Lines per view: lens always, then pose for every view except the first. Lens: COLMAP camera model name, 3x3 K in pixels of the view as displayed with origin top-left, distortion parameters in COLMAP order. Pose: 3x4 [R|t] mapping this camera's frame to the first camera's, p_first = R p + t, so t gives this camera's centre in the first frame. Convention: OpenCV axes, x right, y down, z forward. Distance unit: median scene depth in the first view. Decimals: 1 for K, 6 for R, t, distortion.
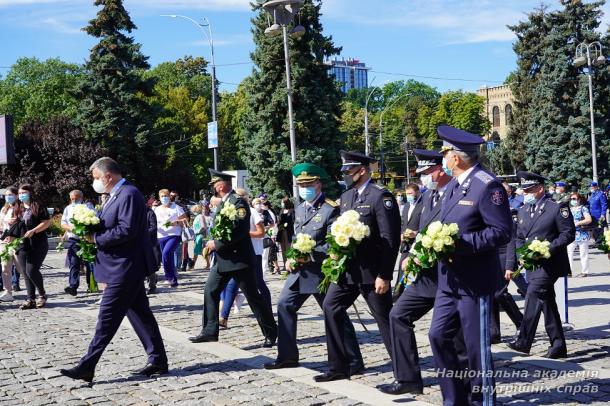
lens RADIAL K [[770.3, 0, 275.0], [0, 770.3, 205.5], [0, 0, 1]] dist [0.038660, 0.000000]
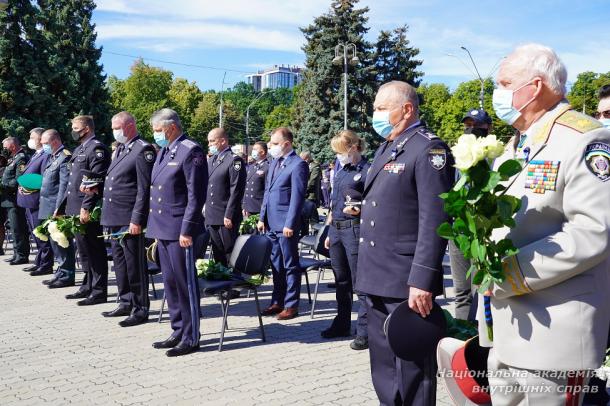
lens RADIAL K [[622.1, 0, 305.0], [0, 622.1, 205.6], [0, 0, 1]] dist [0.018977, 0.000000]
pose [[0.996921, 0.046329, 0.063261, 0.294193], [-0.048108, 0.998480, 0.026885, 0.000412], [-0.061919, -0.029846, 0.997635, 0.103238]]
